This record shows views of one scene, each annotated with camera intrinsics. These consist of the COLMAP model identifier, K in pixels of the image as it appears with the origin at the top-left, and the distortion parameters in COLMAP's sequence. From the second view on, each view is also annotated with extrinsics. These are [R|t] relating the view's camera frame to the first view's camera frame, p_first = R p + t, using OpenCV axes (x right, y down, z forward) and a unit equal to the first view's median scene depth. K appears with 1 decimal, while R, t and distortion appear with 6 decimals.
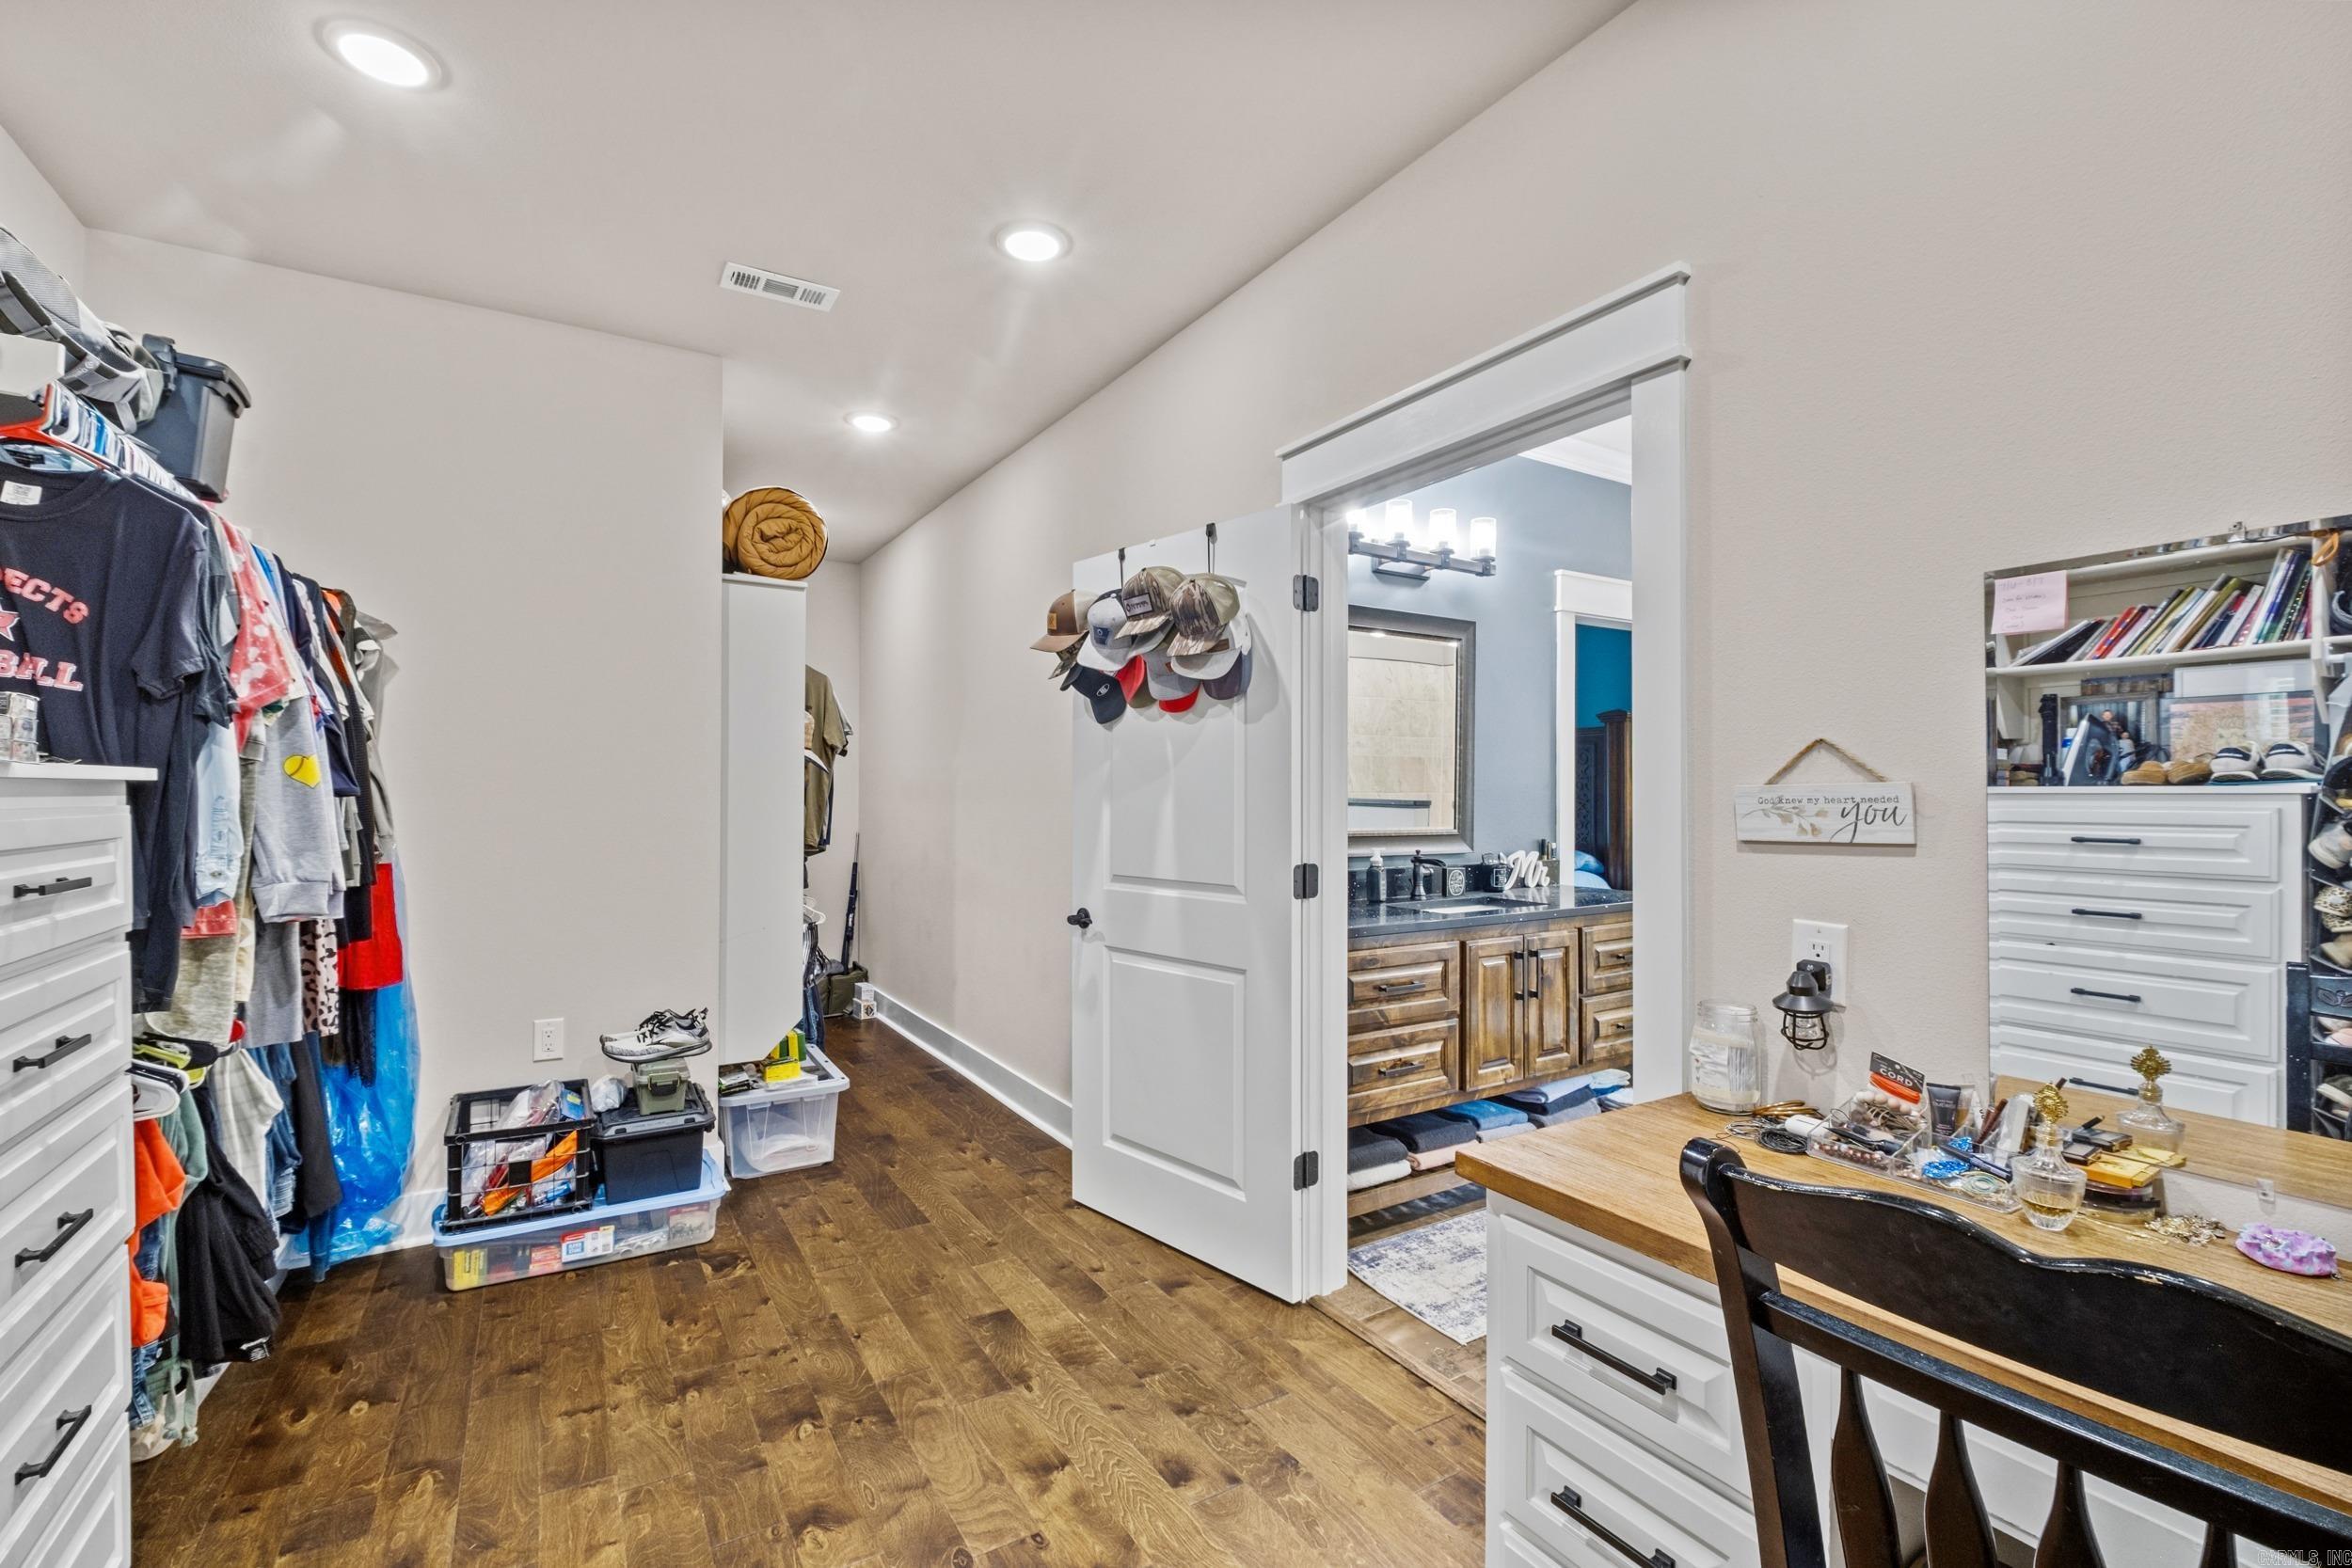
lens RADIAL K [[1023.2, 0, 1174.8], [0, 1023.2, 782.5], [0, 0, 1]] dist [-0.010766, 0.001734]
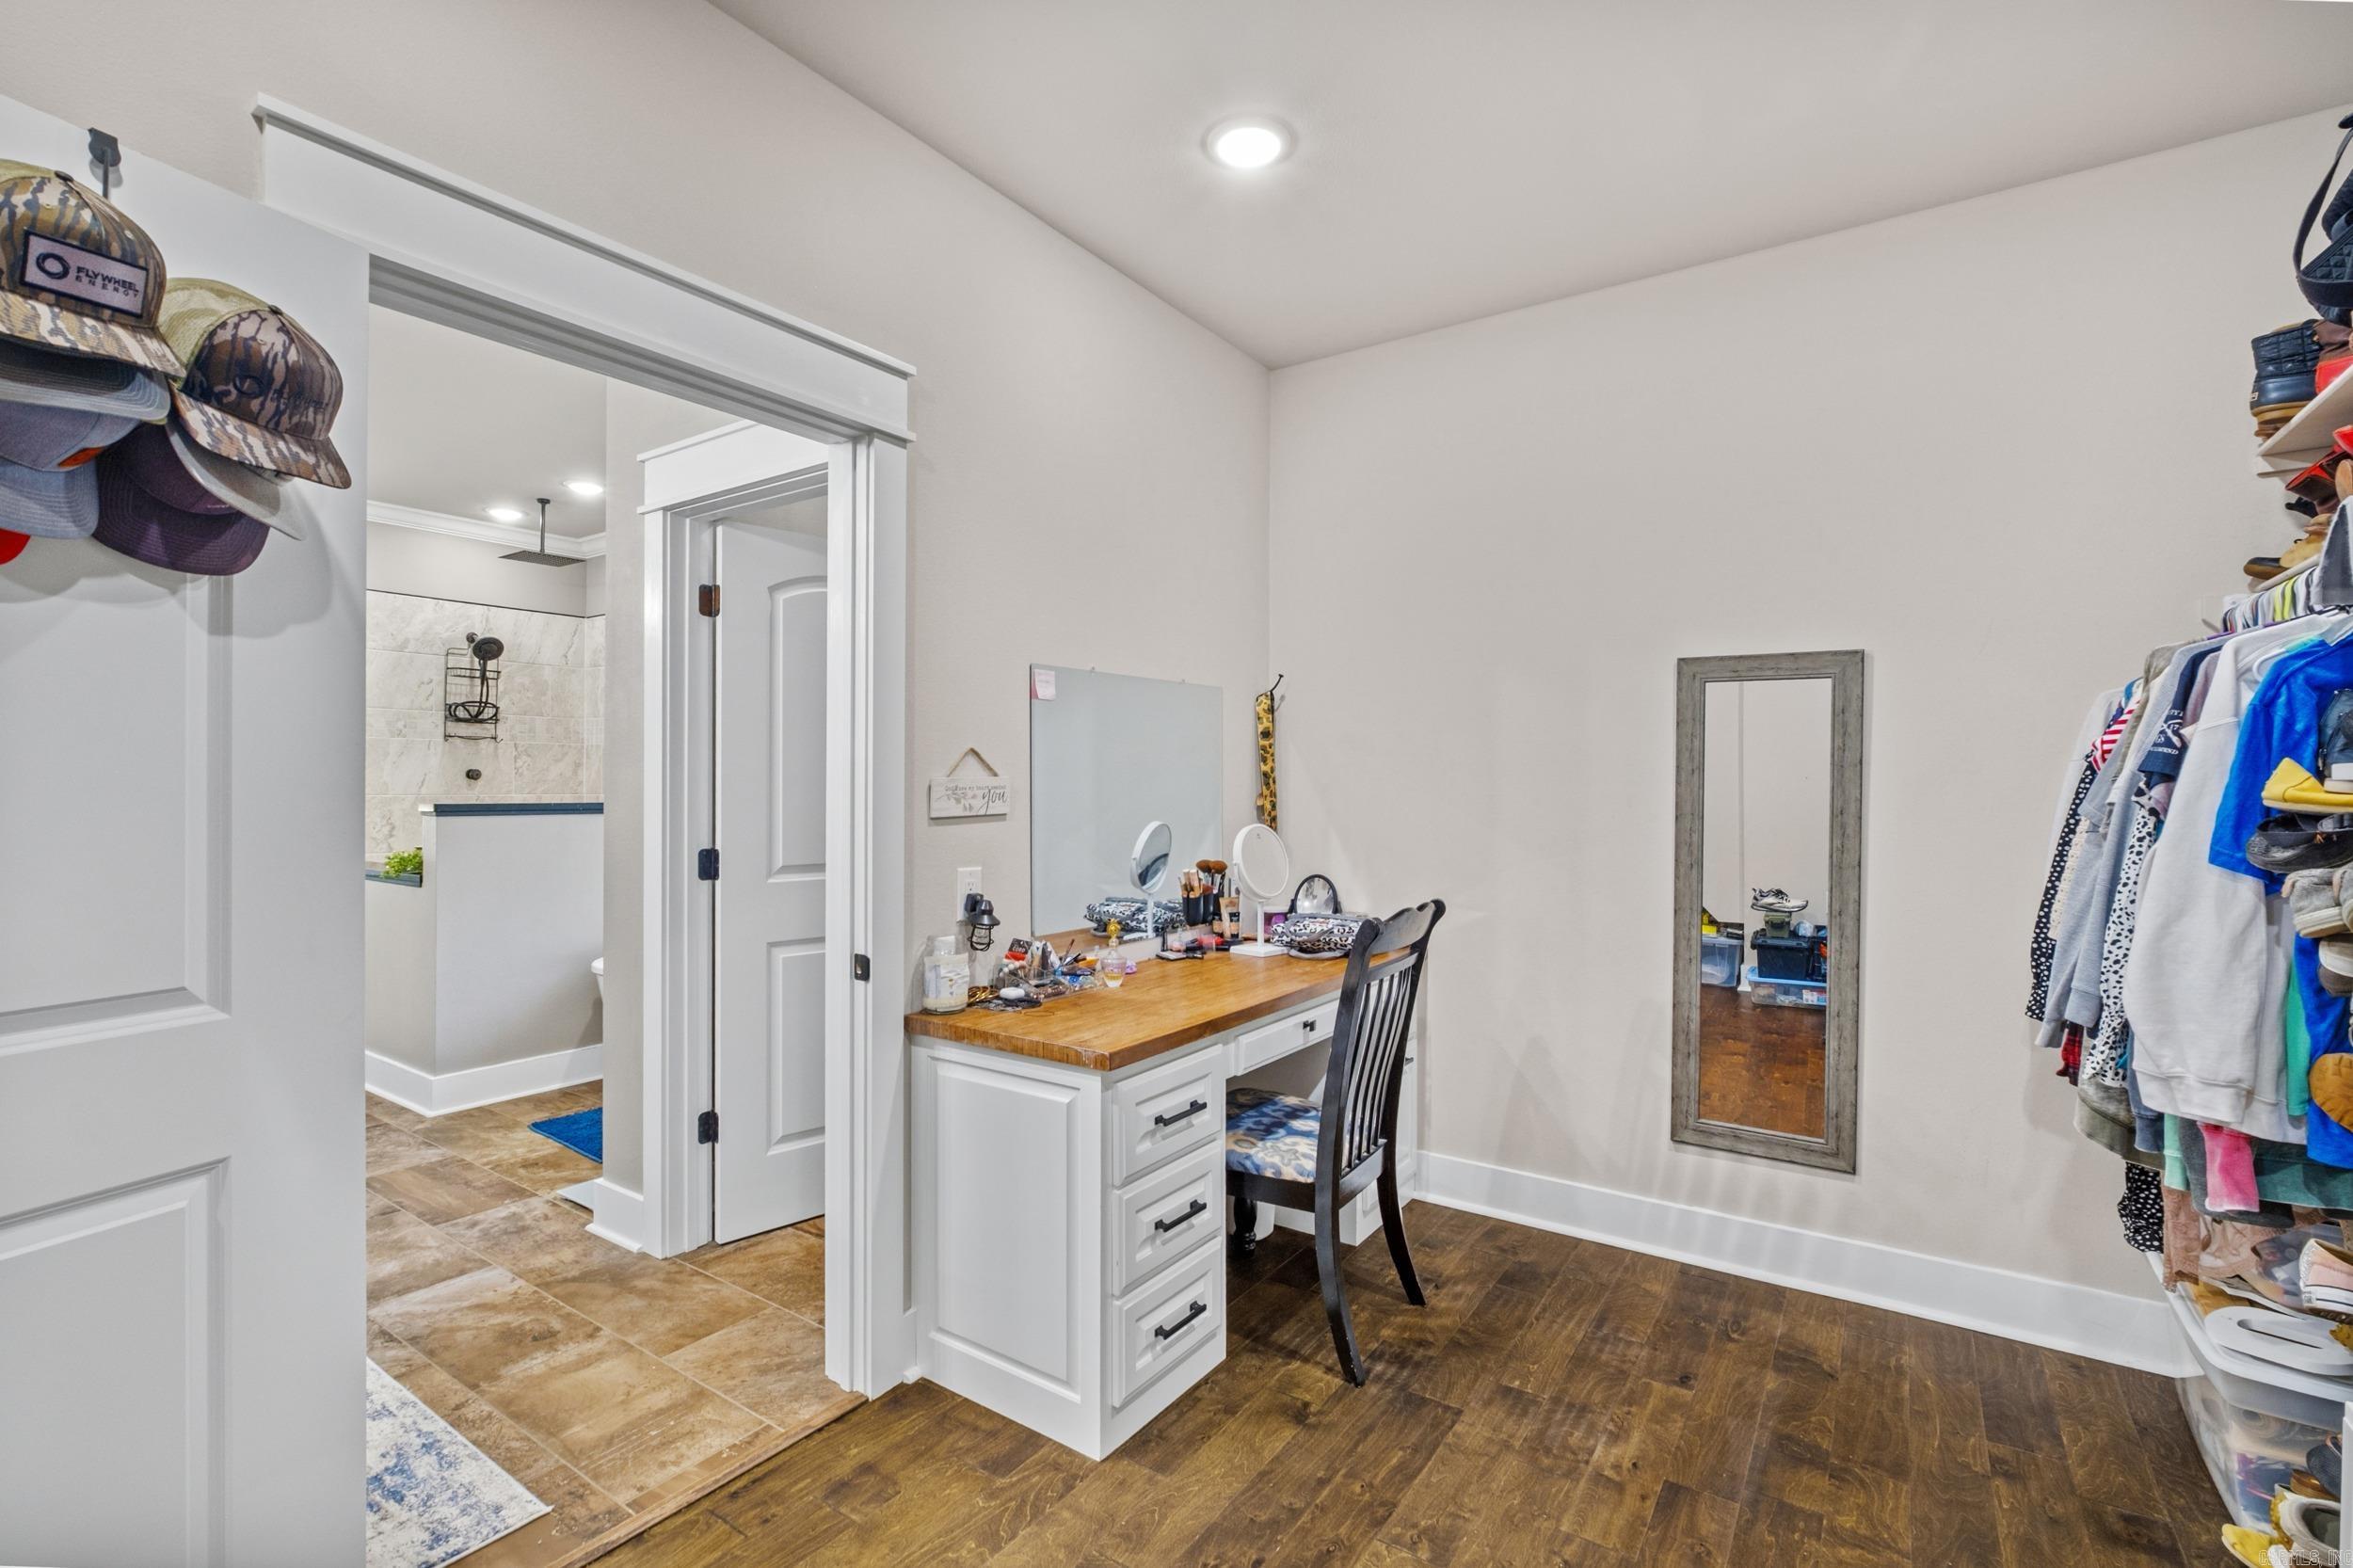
lens RADIAL K [[1053.9, 0, 1157.7], [0, 1053.9, 776.7], [0, 0, 1]] dist [-0.010210, -0.000701]
pose [[-0.389252, 0.002644, 0.921128, -0.400030], [-0.012598, 0.999887, -0.008194, 0.004378], [-0.921045, -0.014794, -0.389174, 0.585908]]
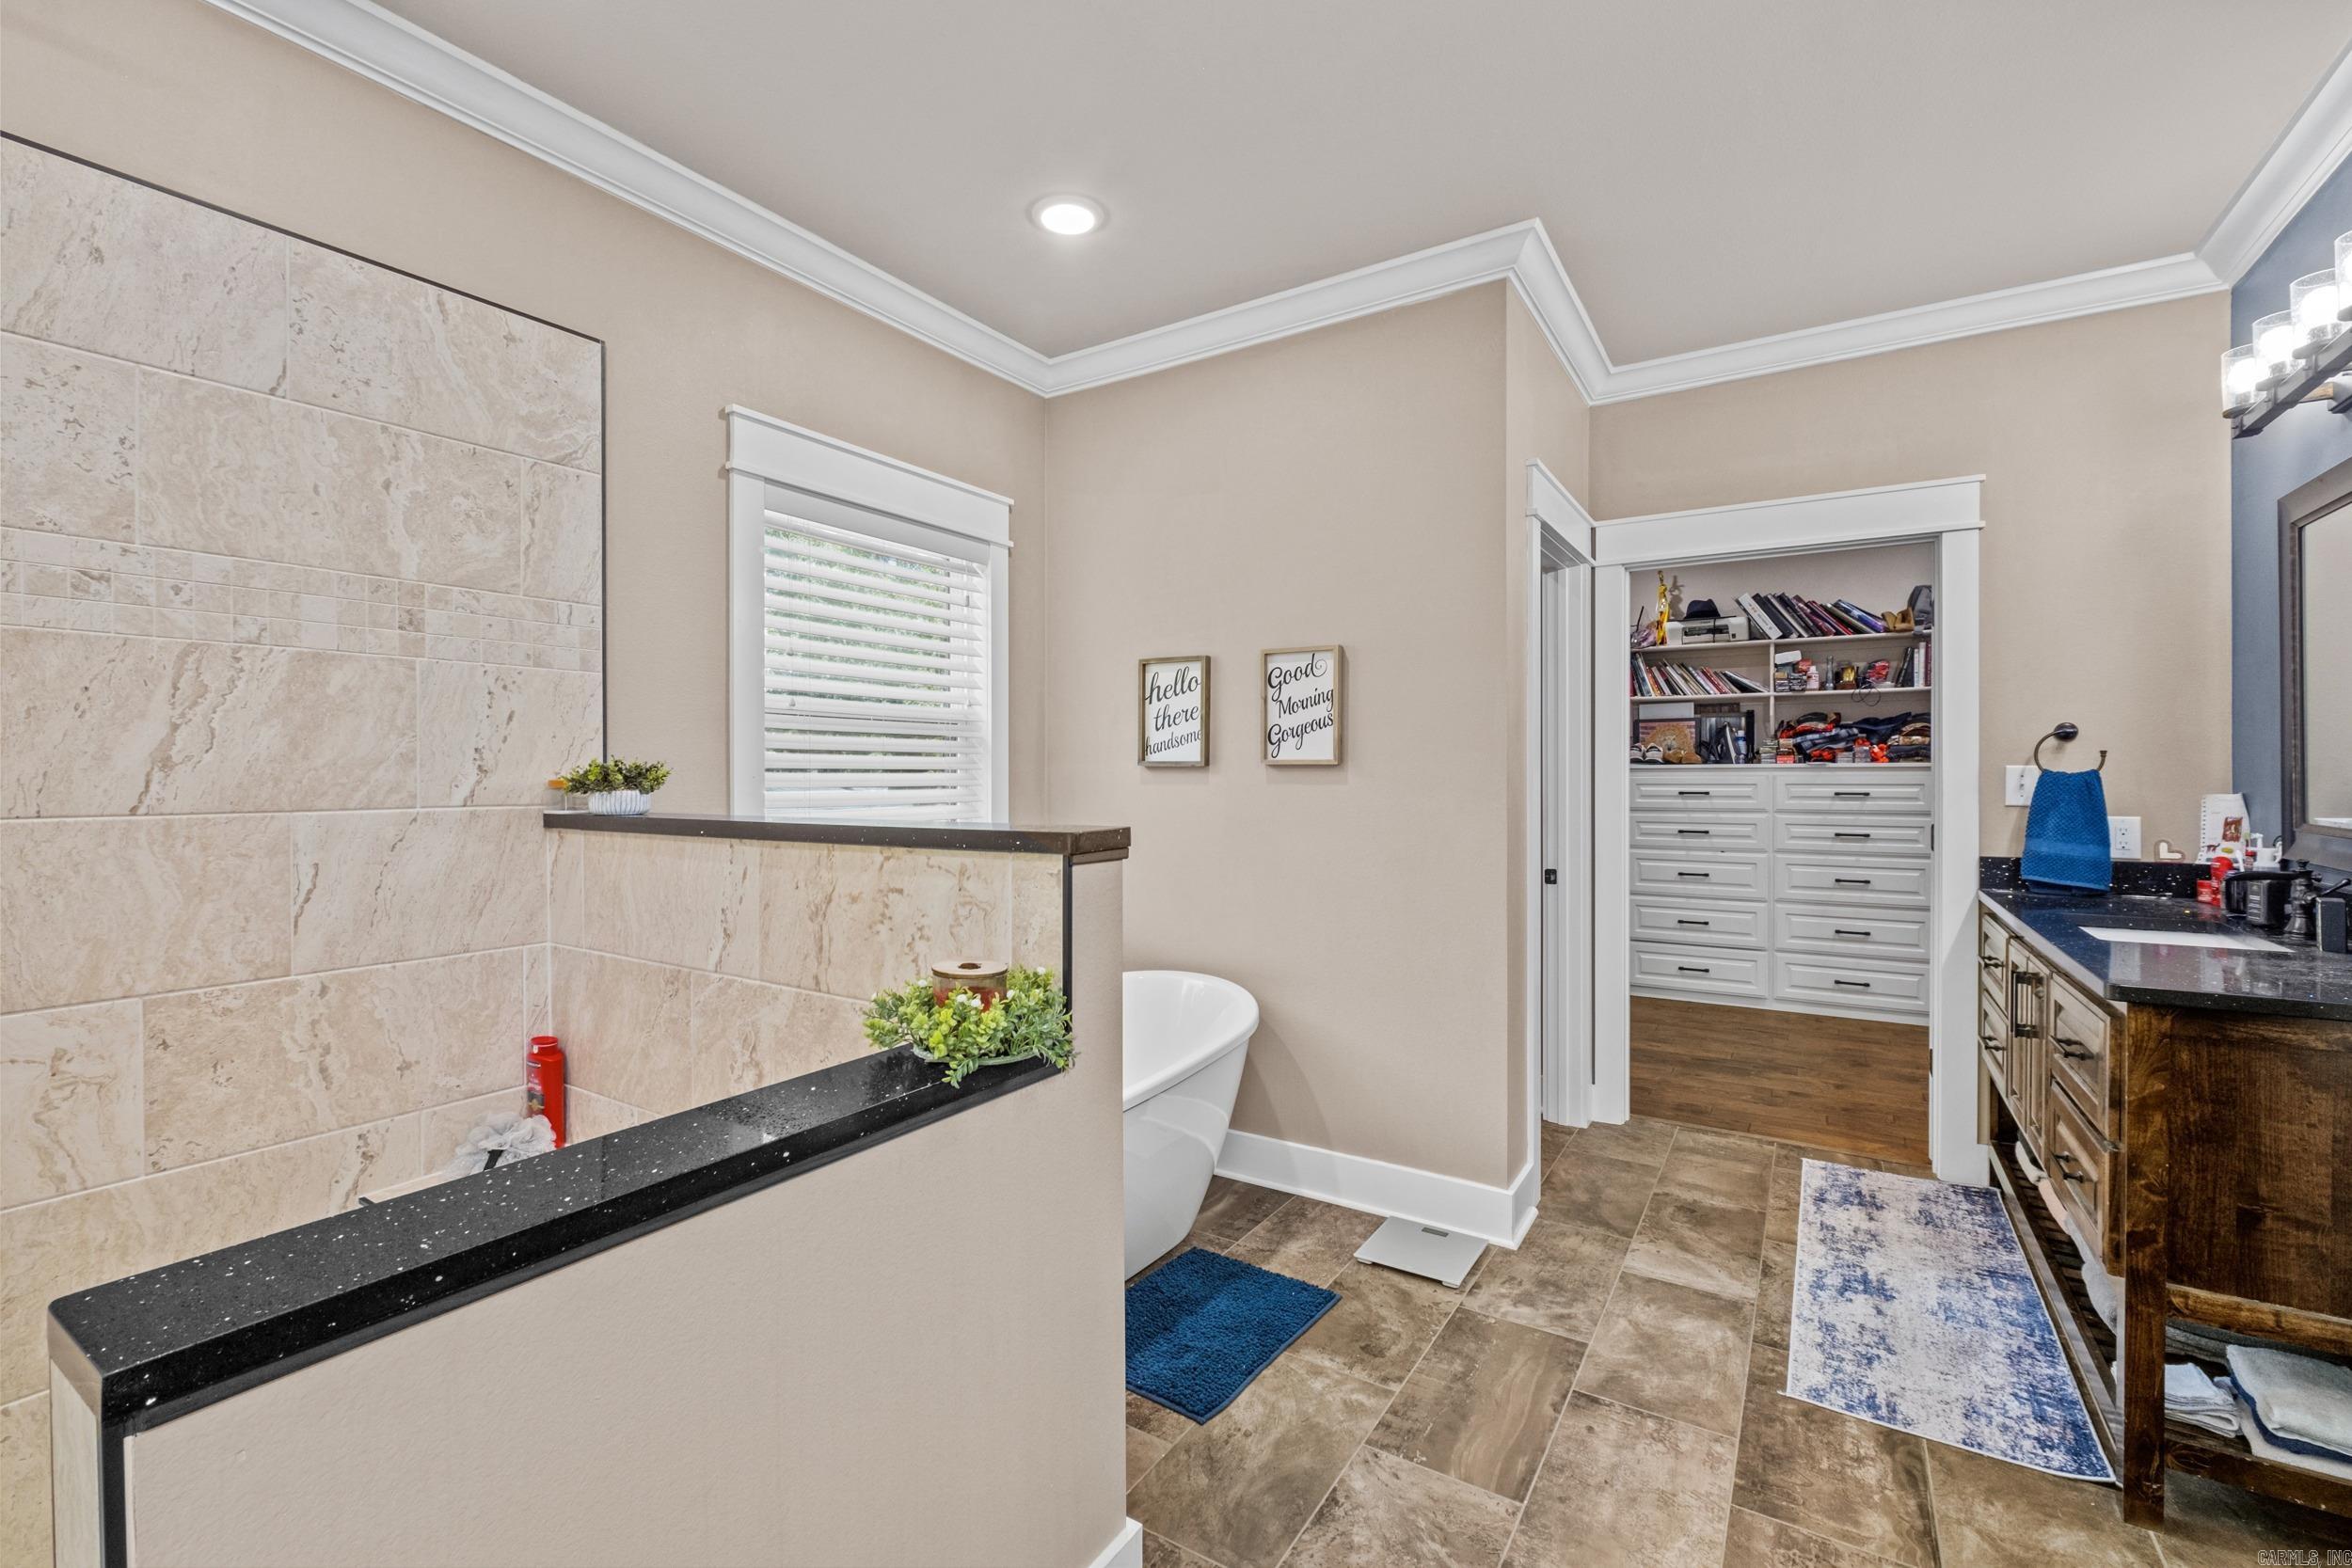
lens RADIAL K [[1023.2, 0, 1146.2], [0, 1023.2, 779.0], [0, 0, 1]] dist [-0.010766, 0.001734]
pose [[-0.910527, 0.000986, -0.413447, 1.113977], [0.002975, 0.999987, -0.004166, 0.015410], [0.413438, -0.005023, -0.910518, 1.255119]]
